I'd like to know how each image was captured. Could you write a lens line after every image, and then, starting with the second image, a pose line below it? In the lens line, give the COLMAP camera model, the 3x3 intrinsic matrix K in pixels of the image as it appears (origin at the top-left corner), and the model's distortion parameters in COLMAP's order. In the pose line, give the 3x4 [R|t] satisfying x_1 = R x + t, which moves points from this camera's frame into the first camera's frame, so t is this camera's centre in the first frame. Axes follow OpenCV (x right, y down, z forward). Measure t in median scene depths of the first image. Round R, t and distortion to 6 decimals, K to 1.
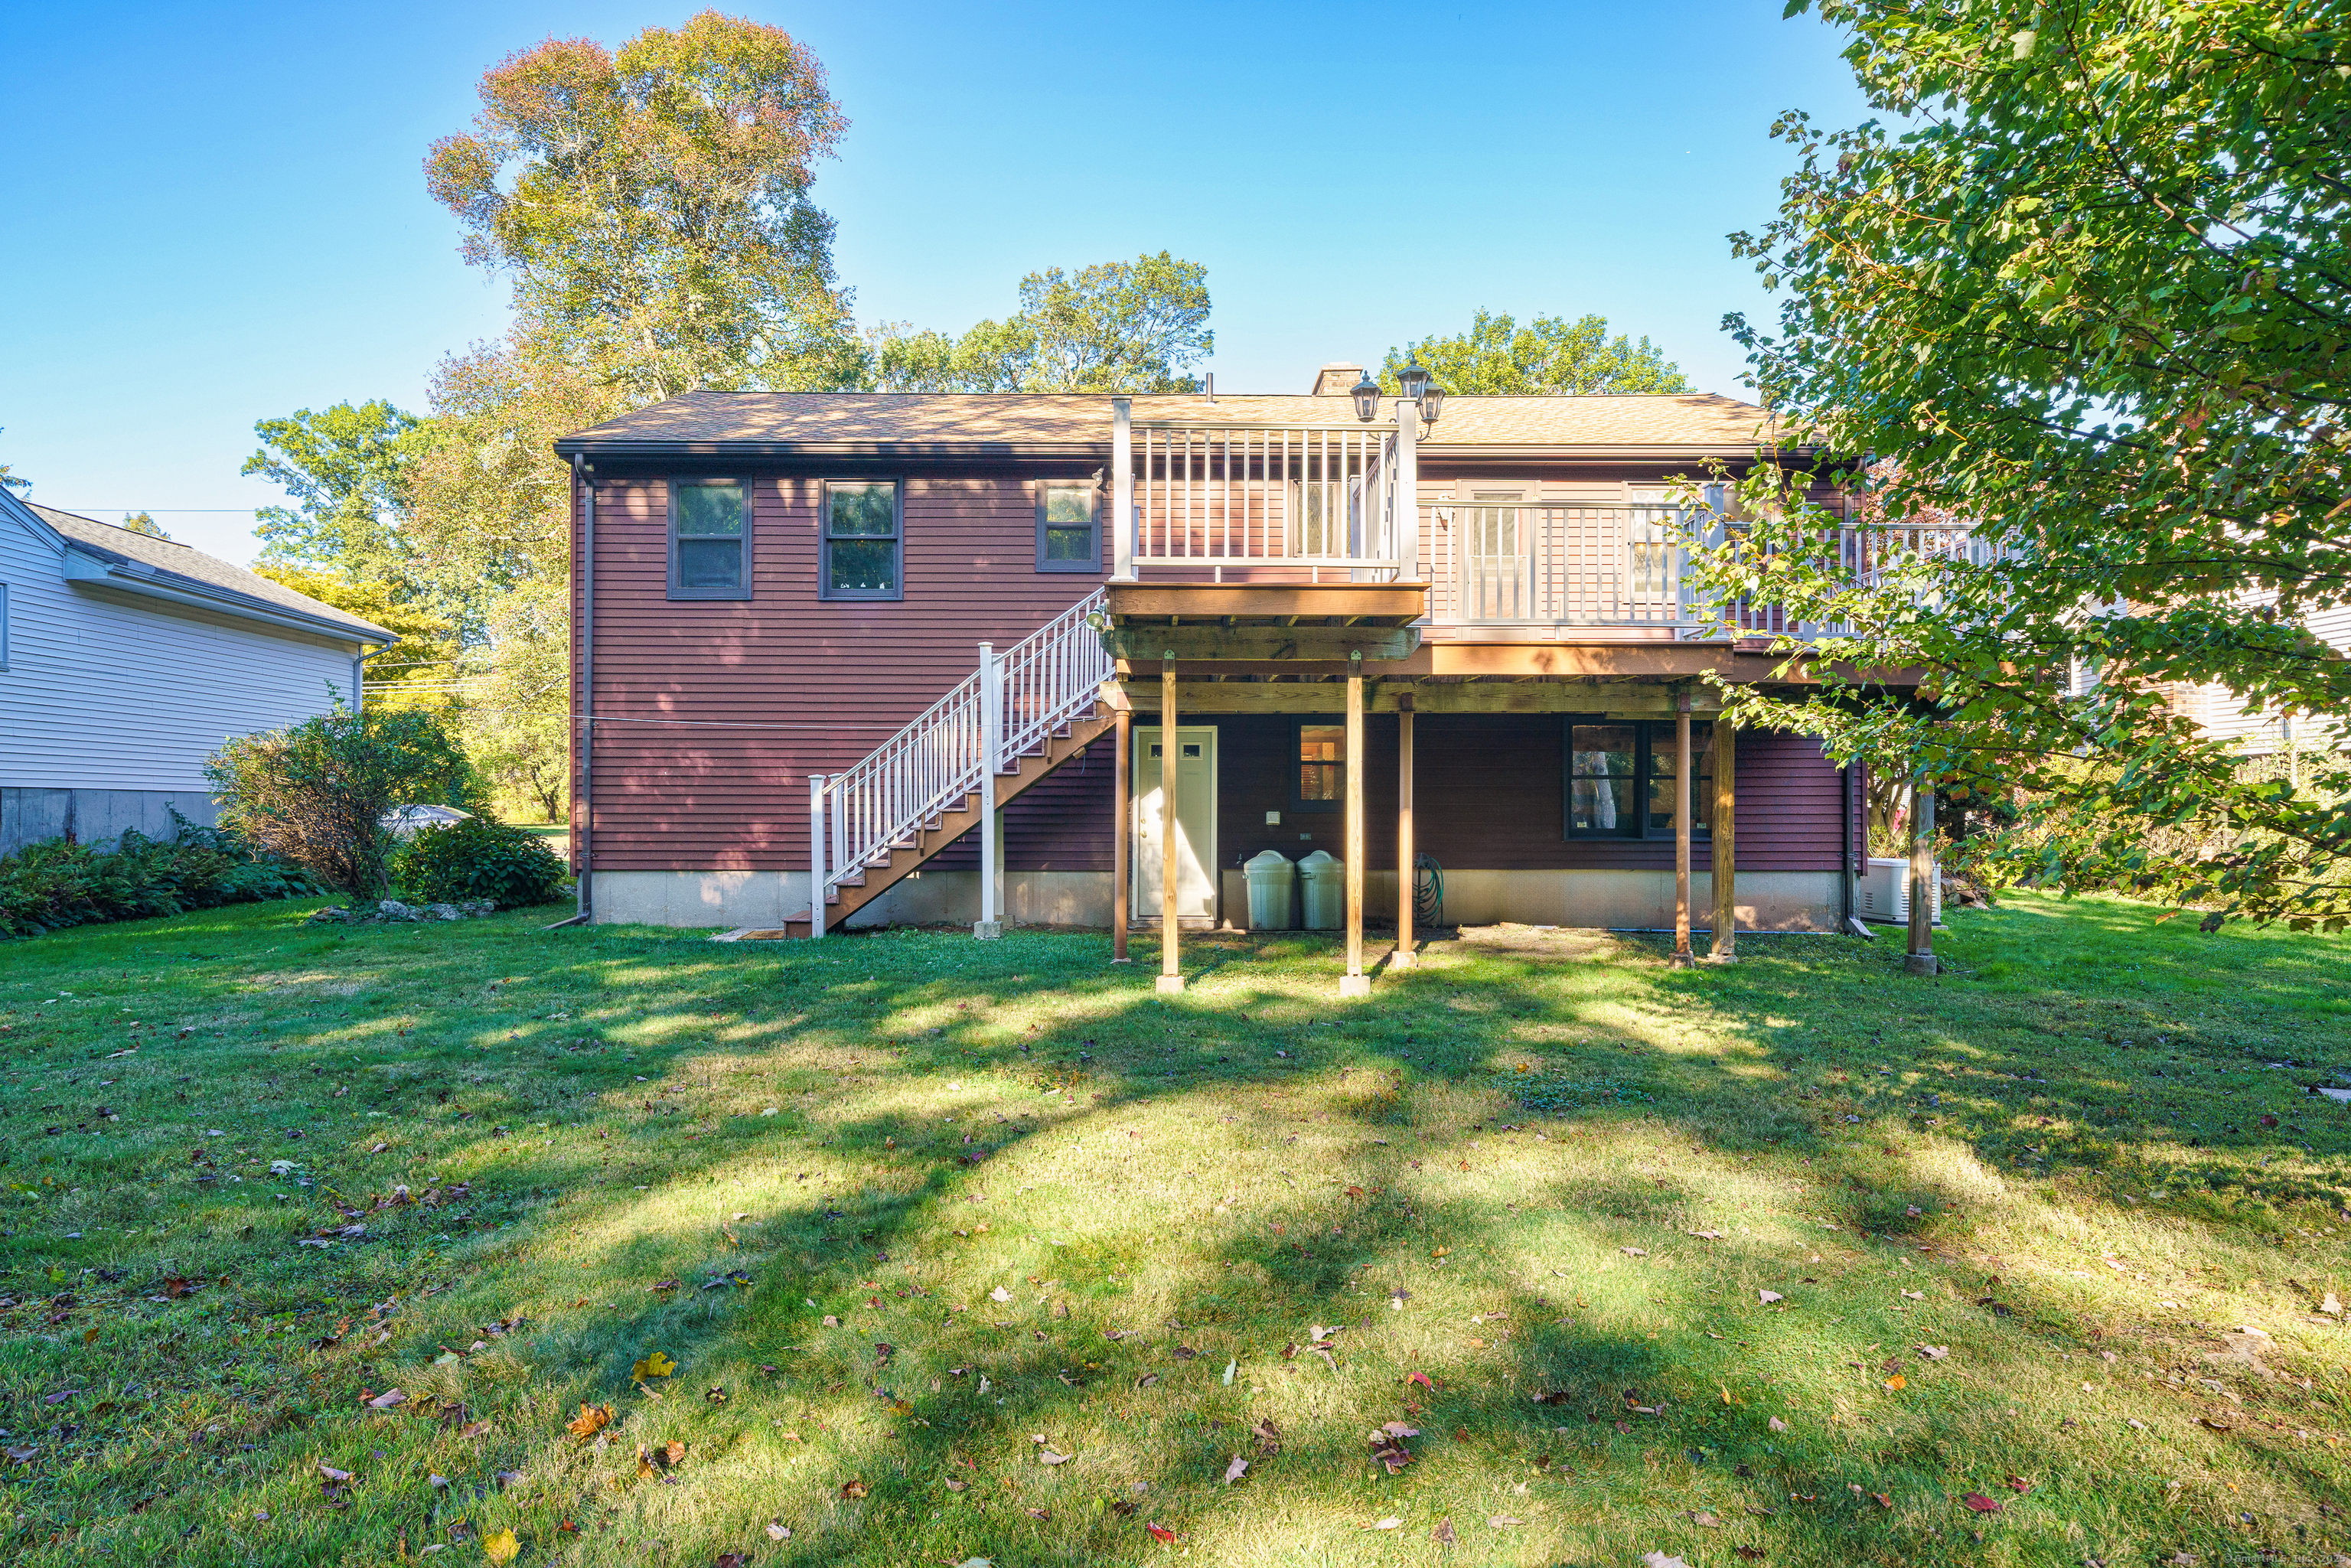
lens RADIAL K [[1365.2, 0, 1179.7], [0, 1365.2, 794.5], [0, 0, 1]] dist [0.000967, 0.000069]
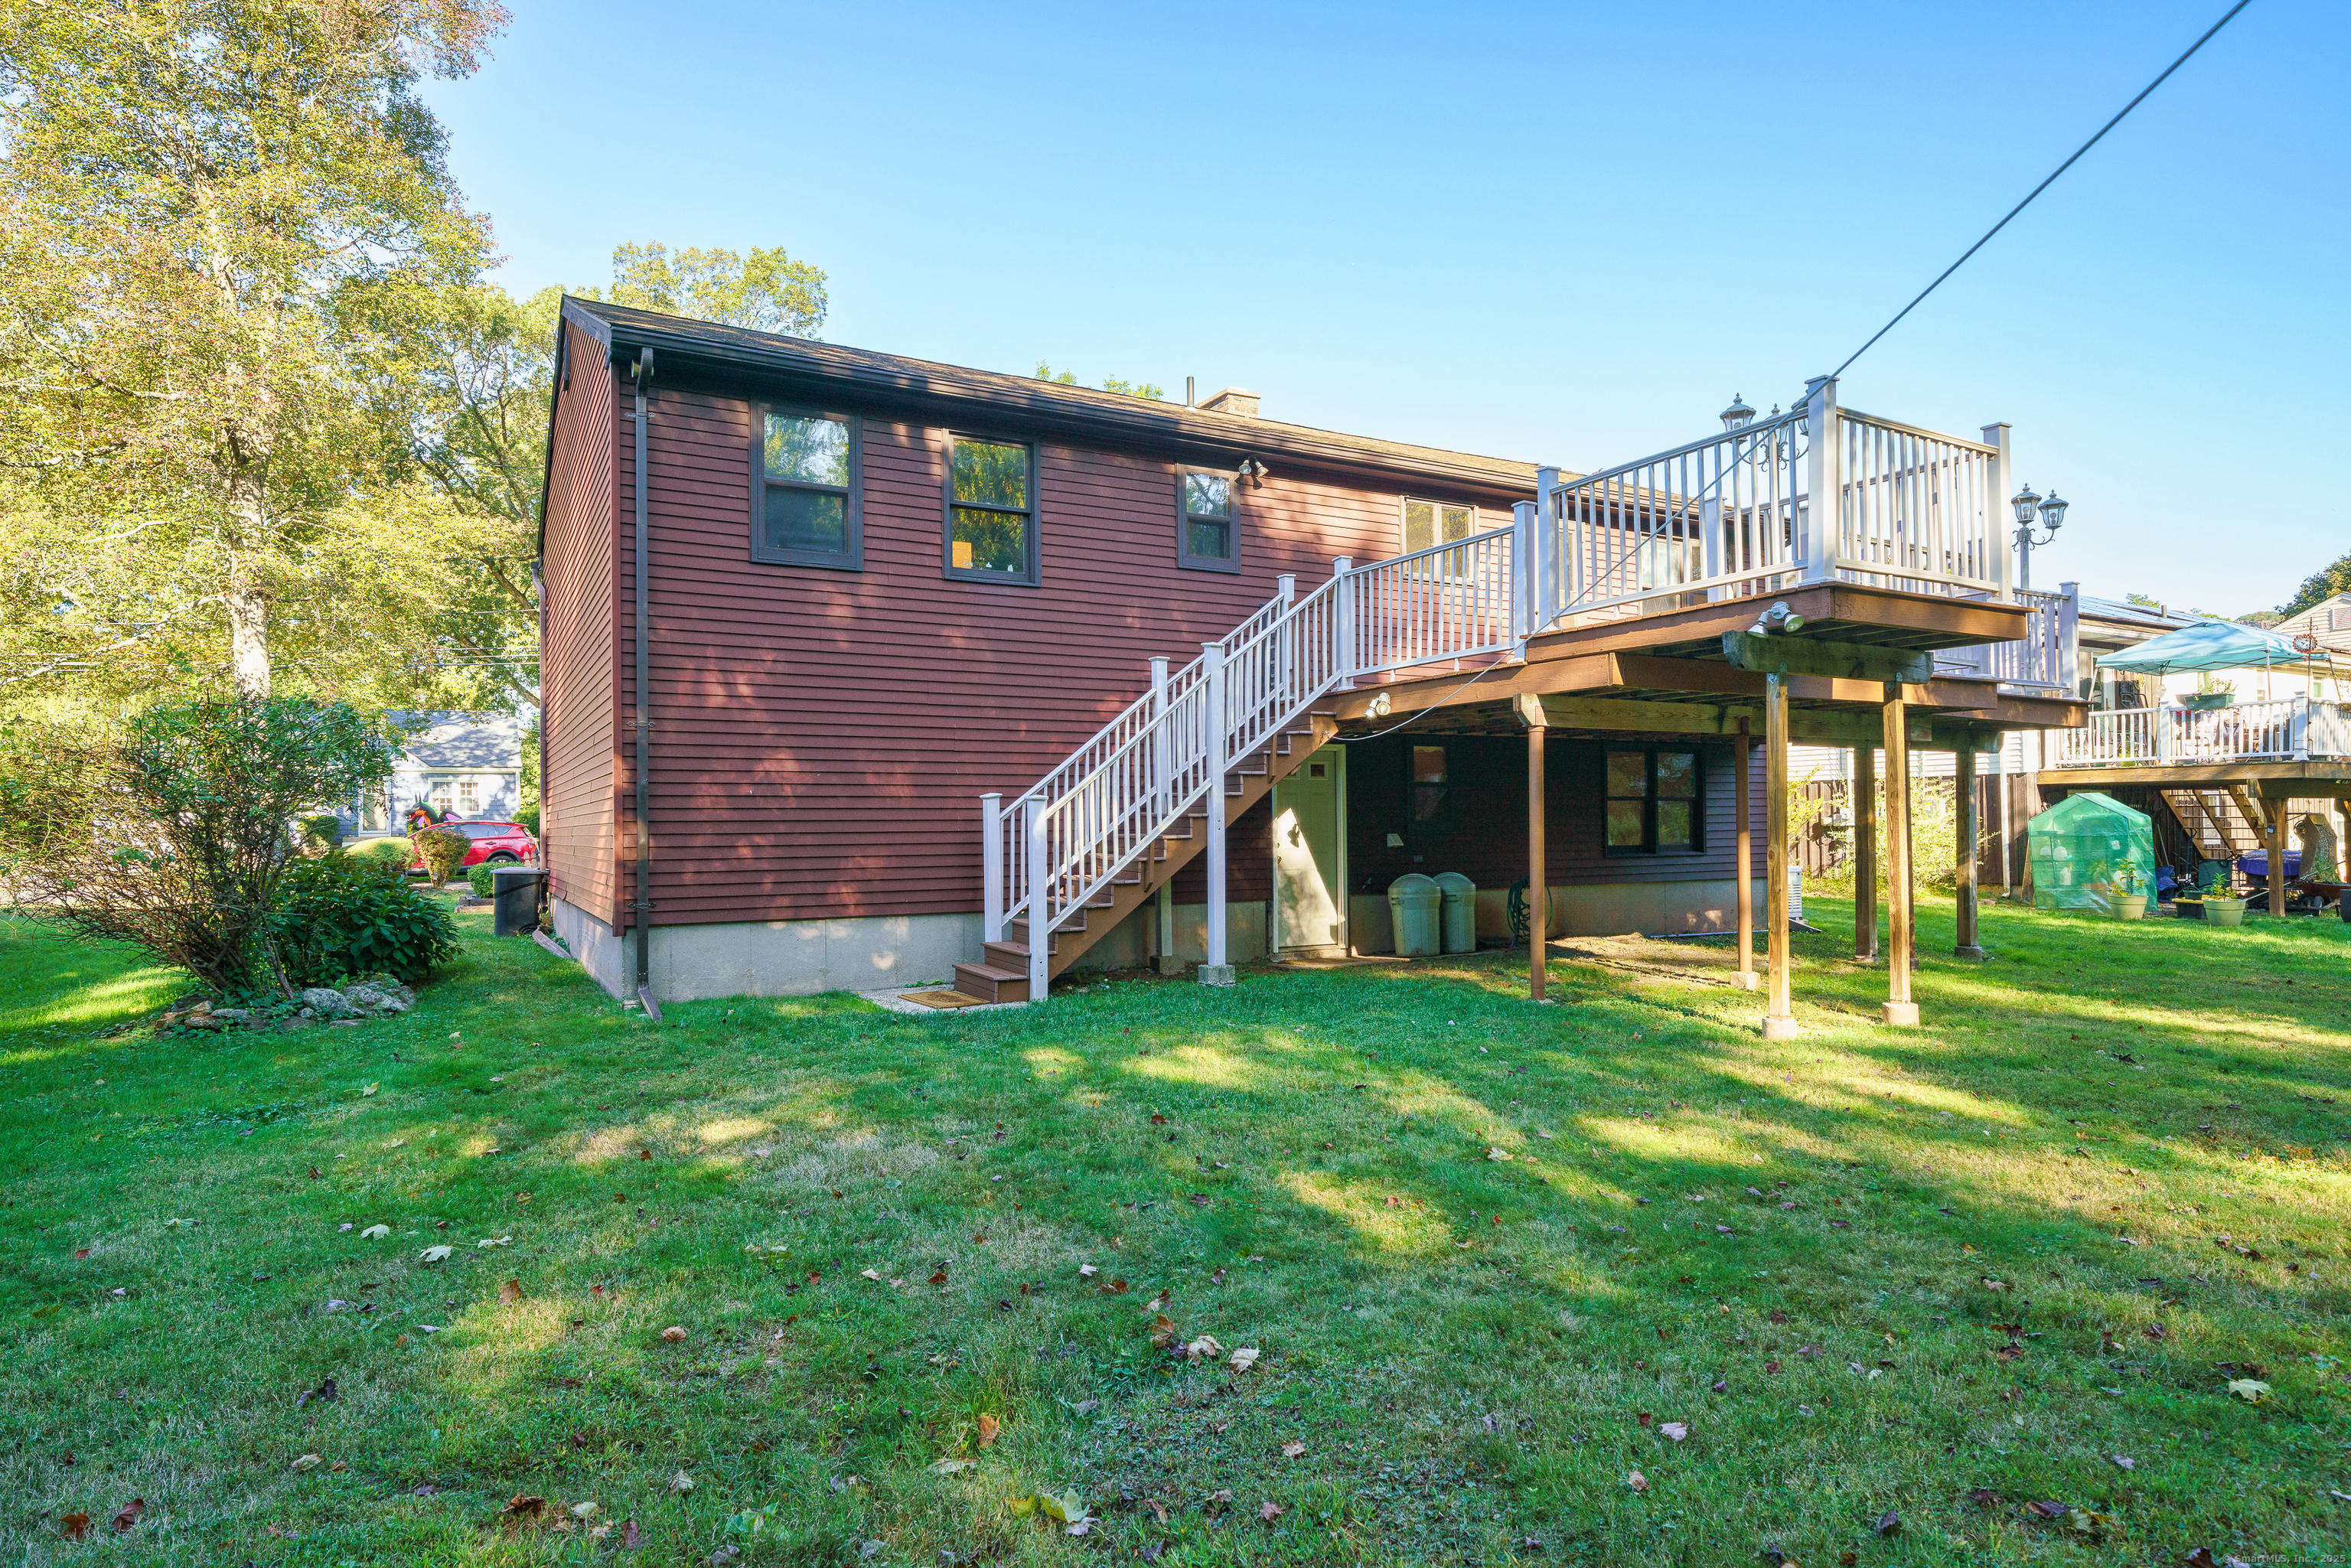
lens RADIAL K [[1218.8, 0, 1171.8], [0, 1218.8, 788.0], [0, 0, 1]] dist [0.000087, 0.000632]
pose [[0.888799, 0.005279, 0.458267, -0.476274], [-0.001044, 0.999954, -0.009493, -0.011497], [-0.458297, 0.007959, 0.888764, 0.296736]]
